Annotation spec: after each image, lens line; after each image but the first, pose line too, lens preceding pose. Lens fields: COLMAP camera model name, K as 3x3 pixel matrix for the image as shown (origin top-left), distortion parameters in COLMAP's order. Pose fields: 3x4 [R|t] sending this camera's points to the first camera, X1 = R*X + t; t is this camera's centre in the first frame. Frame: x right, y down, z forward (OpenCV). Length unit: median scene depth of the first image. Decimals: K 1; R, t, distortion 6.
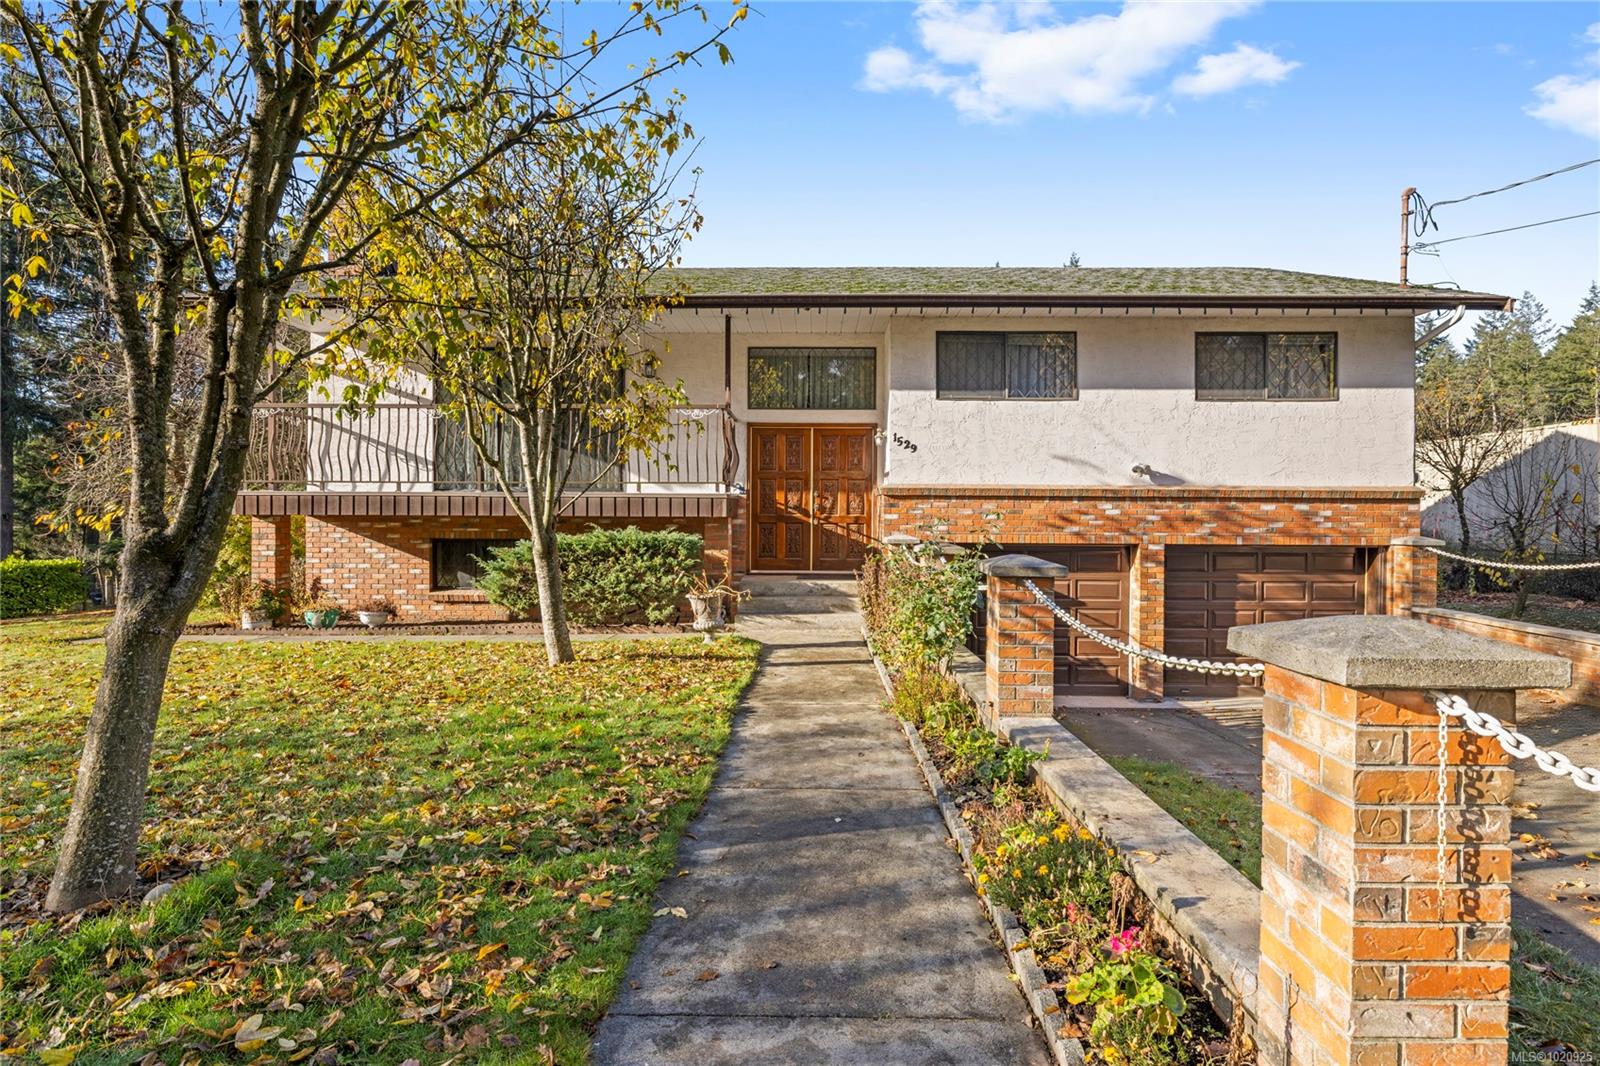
lens RADIAL K [[803.3, 0, 803.7], [0, 803.3, 533.8], [0, 0, 1]] dist [-0.006260, 0.000301]
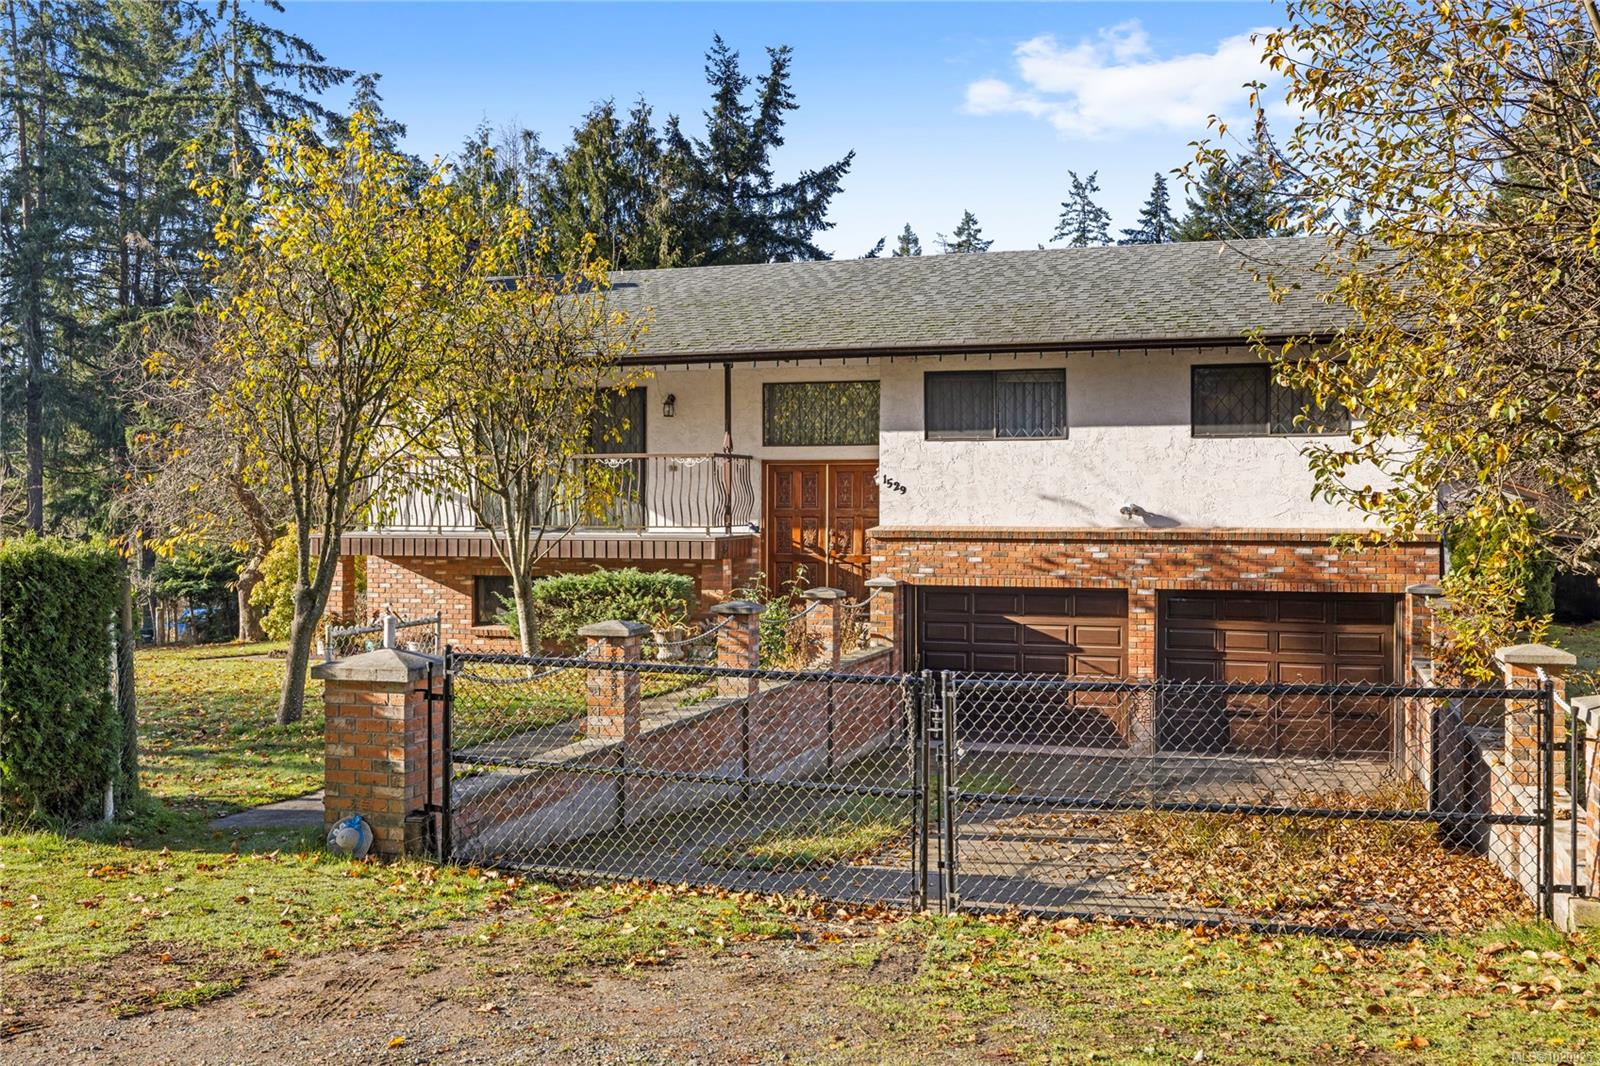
lens RADIAL K [[1624.9, 0, 798.9], [0, 1624.9, 534.2], [0, 0, 1]] dist [0.000014, 0.000000]
pose [[0.954564, 0.000744, -0.298006, 0.621679], [-0.001999, 0.999990, -0.003906, -0.043938], [0.298000, 0.004324, 0.954556, -0.971174]]
